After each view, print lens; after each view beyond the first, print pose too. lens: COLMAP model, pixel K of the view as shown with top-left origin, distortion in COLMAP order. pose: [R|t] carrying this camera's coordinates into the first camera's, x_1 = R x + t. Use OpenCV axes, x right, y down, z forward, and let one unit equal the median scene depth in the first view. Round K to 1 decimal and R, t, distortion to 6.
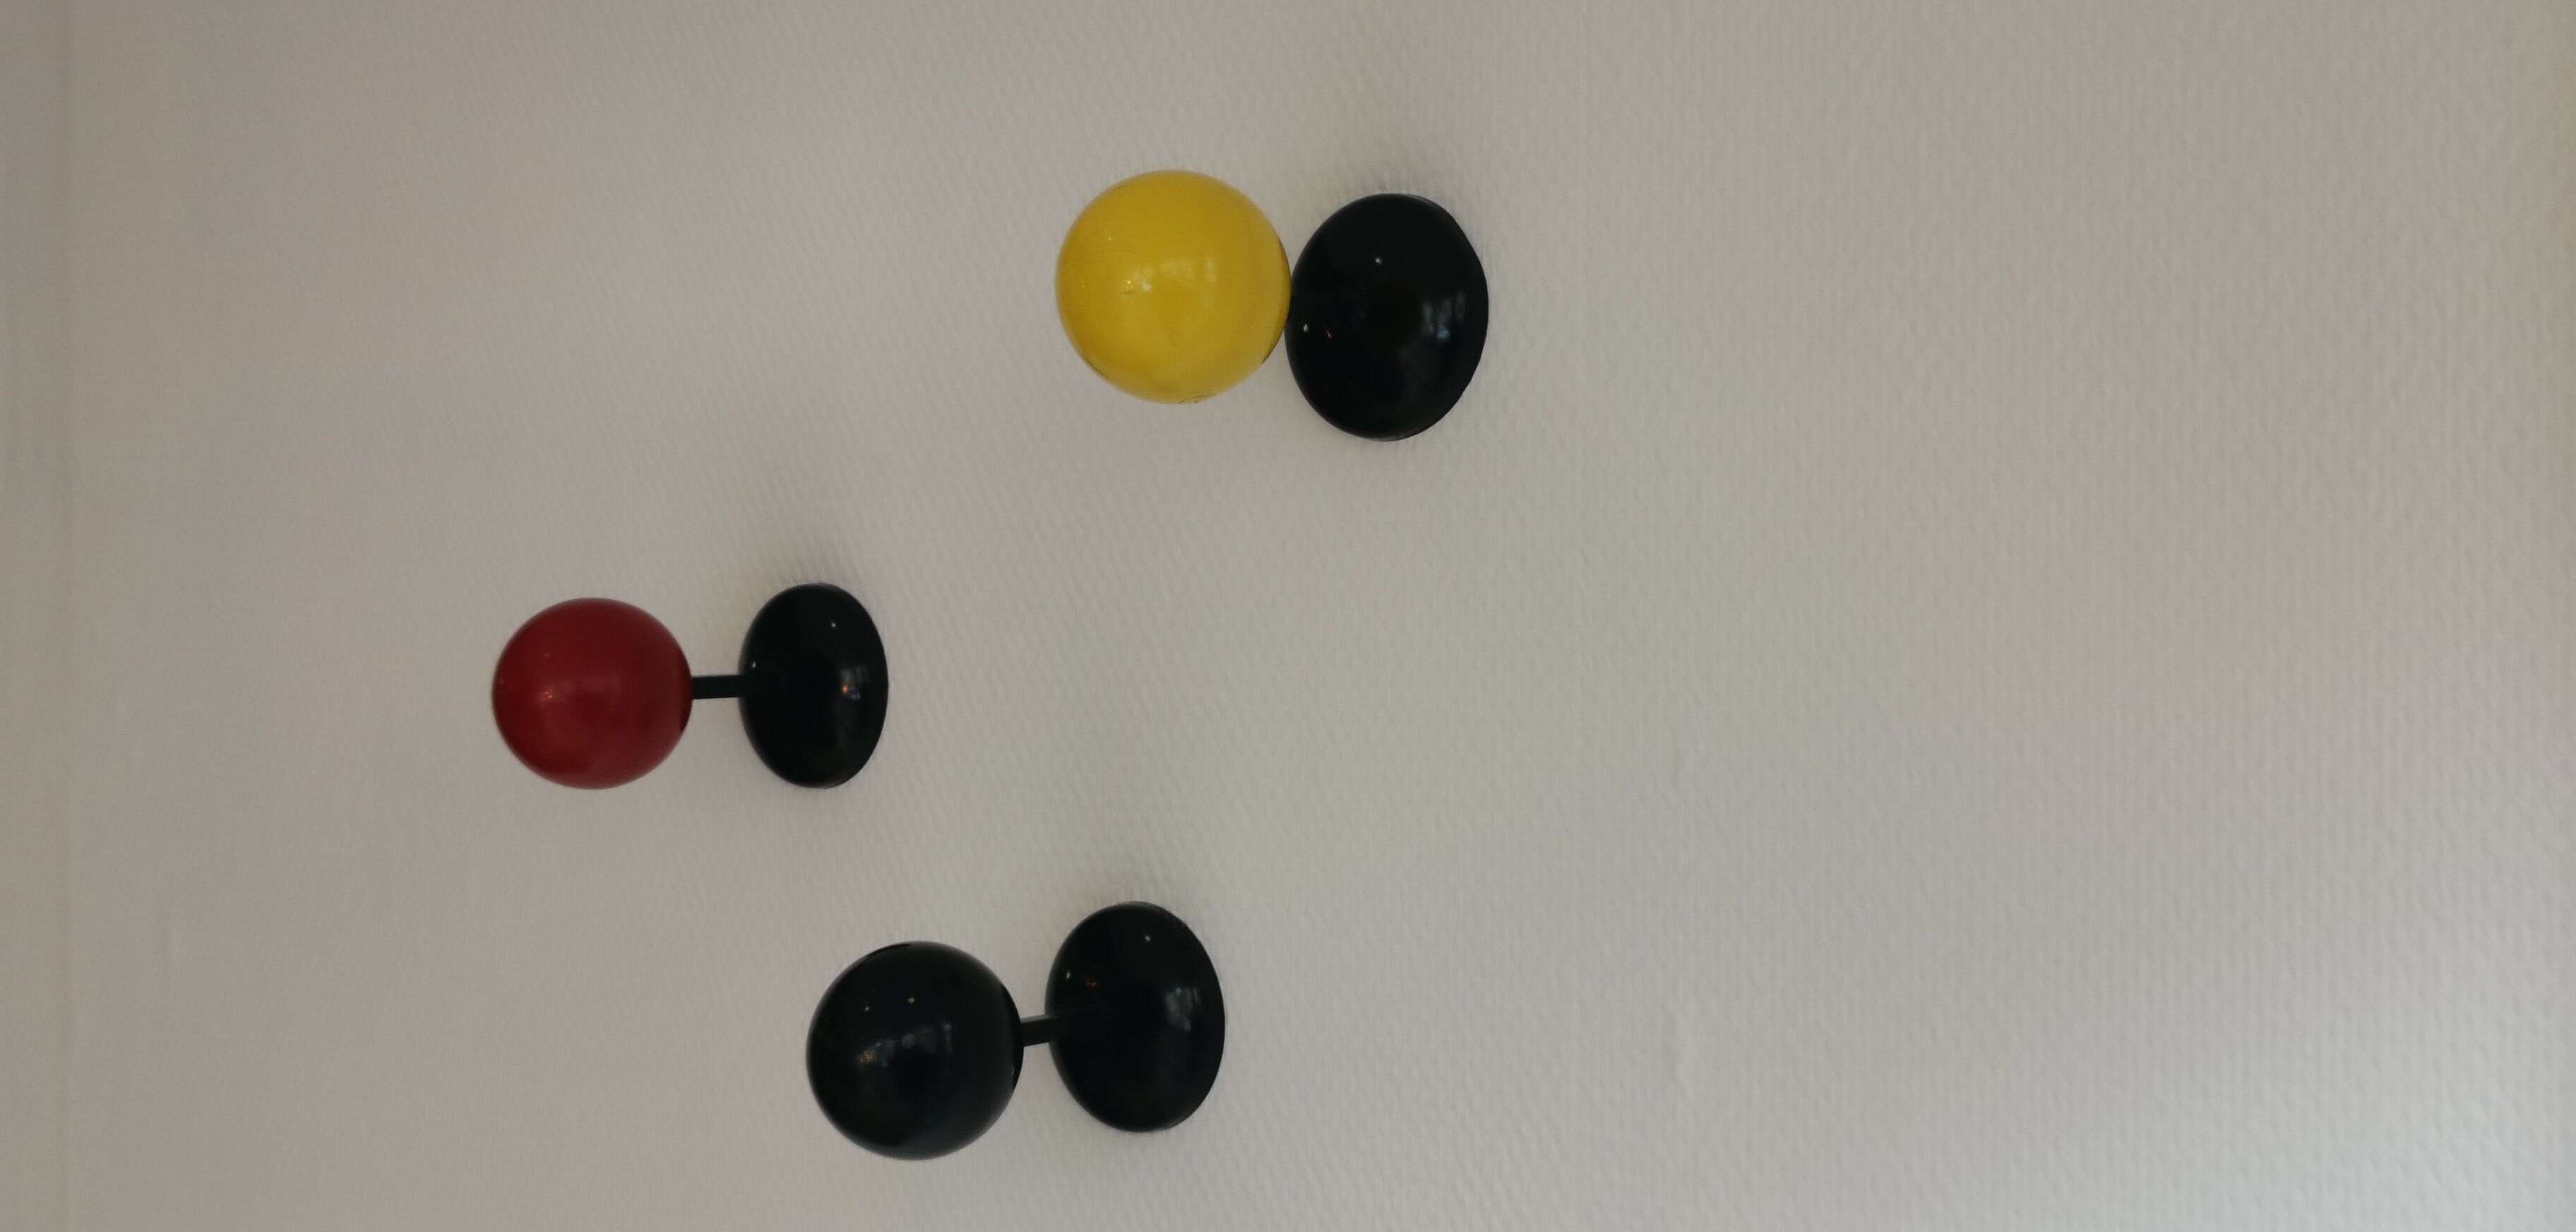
lens RADIAL K [[2837.3, 0, 1355.8], [0, 2837.3, 518.7], [0, 0, 1]] dist [0.016491, 0.000000]
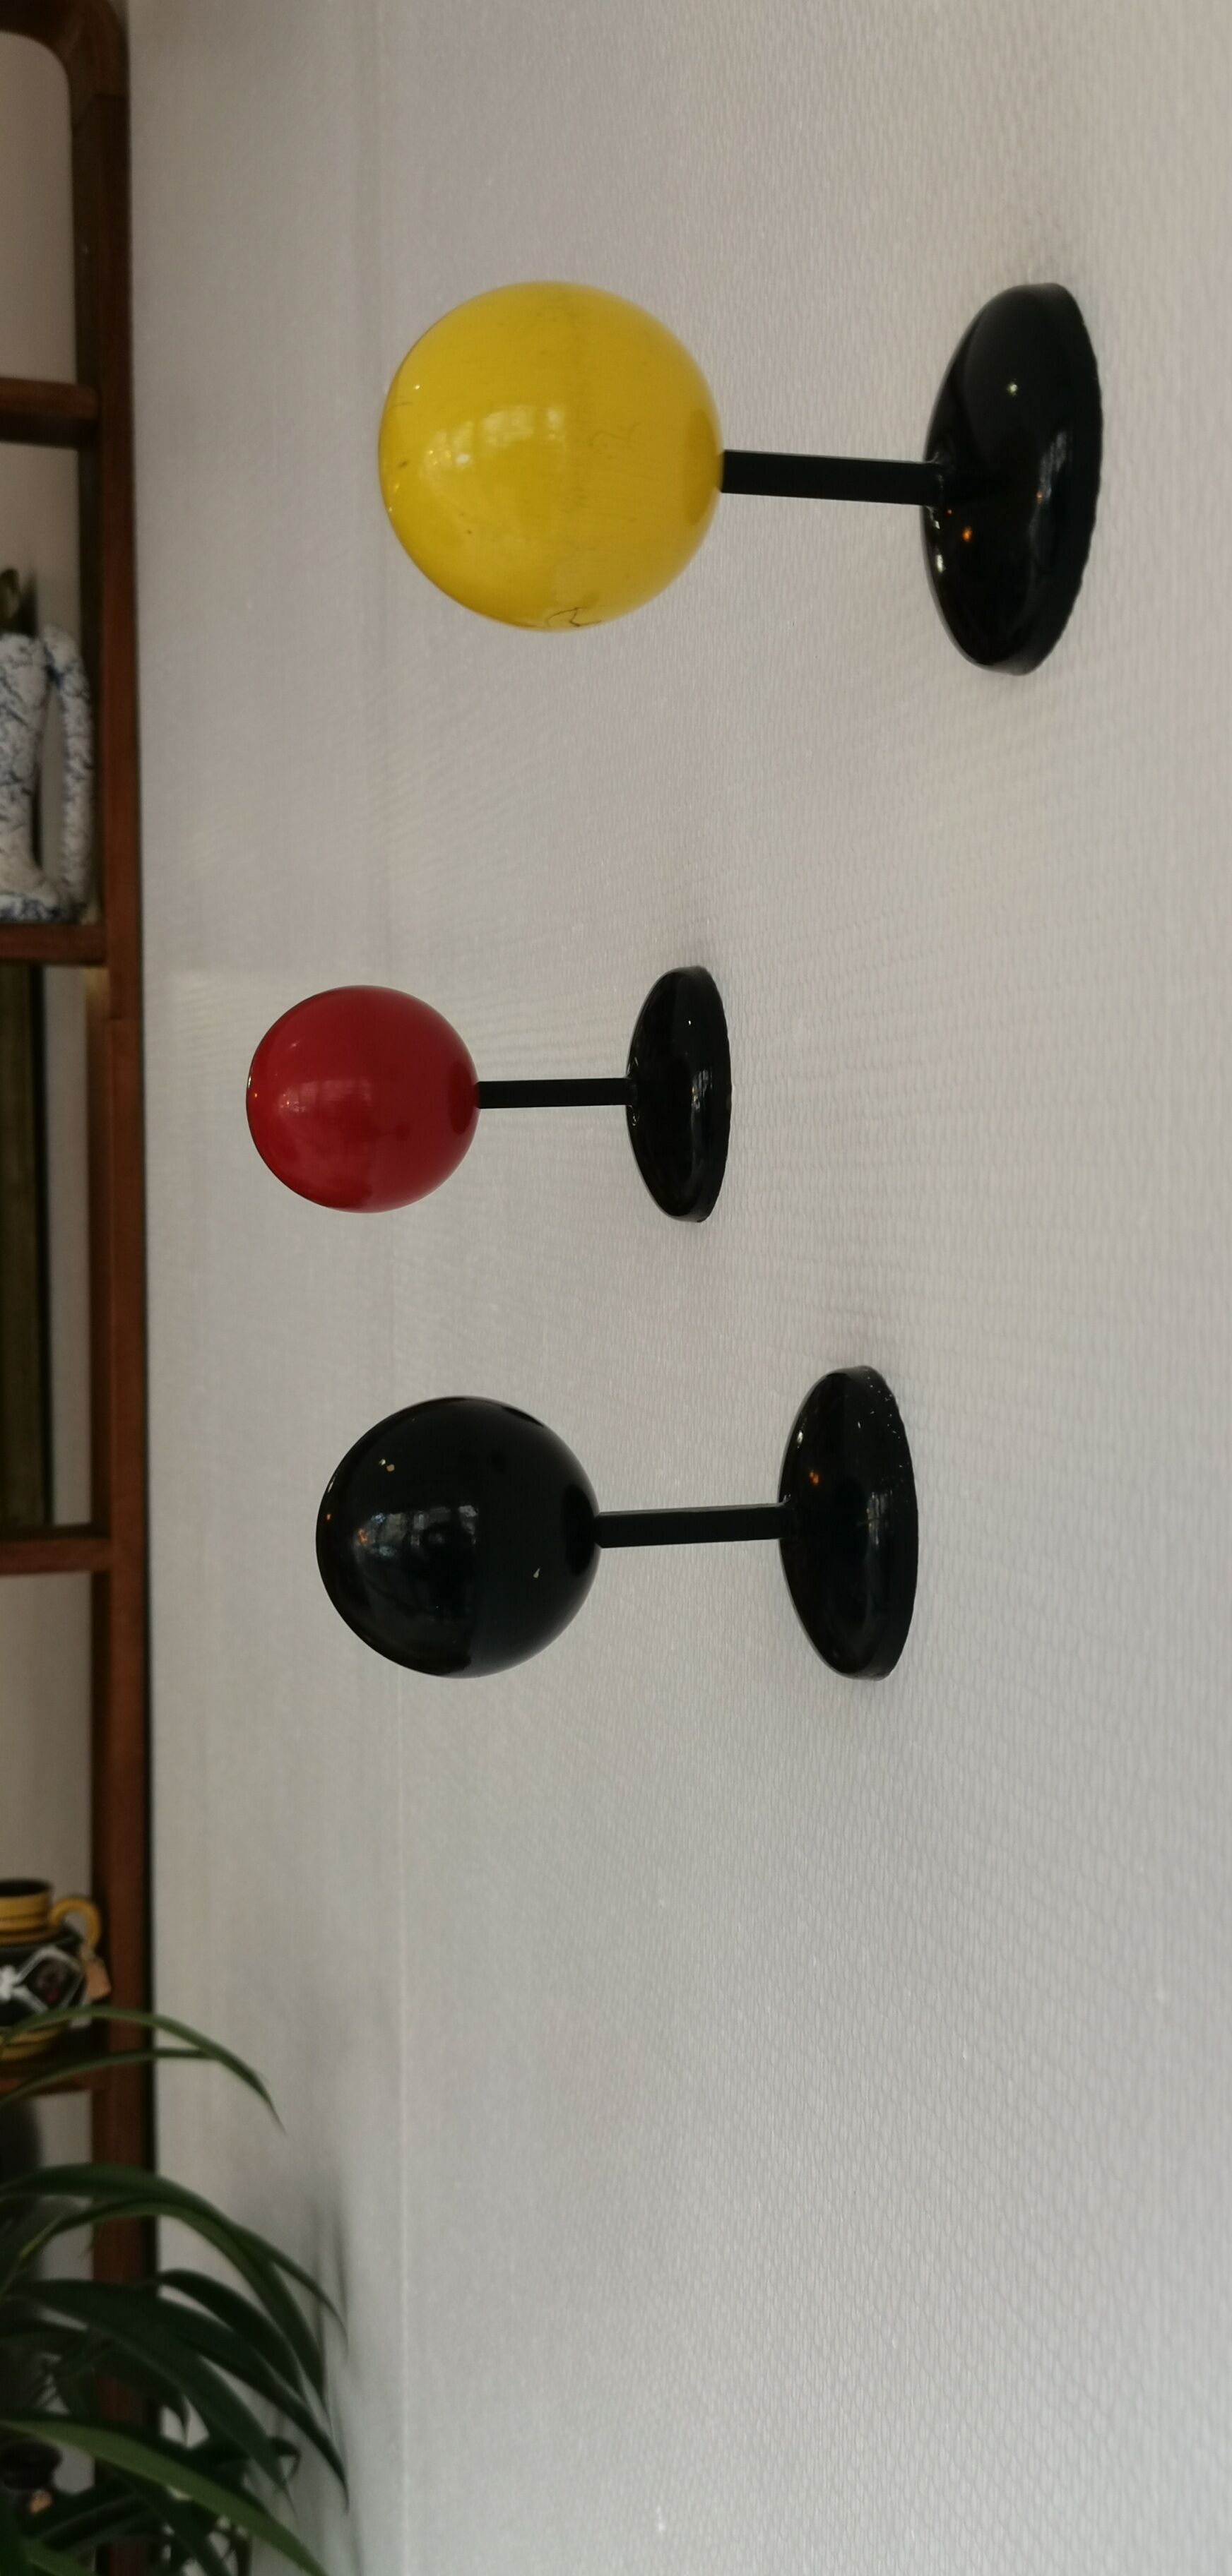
lens RADIAL K [[2837.3, 0, 632.2], [0, 2837.3, 1262.1], [0, 0, 1]] dist [0.016491, 0.000000]
pose [[0.789901, 0.014860, -0.613055, 0.336039], [0.030790, 0.997484, 0.063851, 0.061676], [0.612461, -0.069311, 0.787456, 0.408565]]
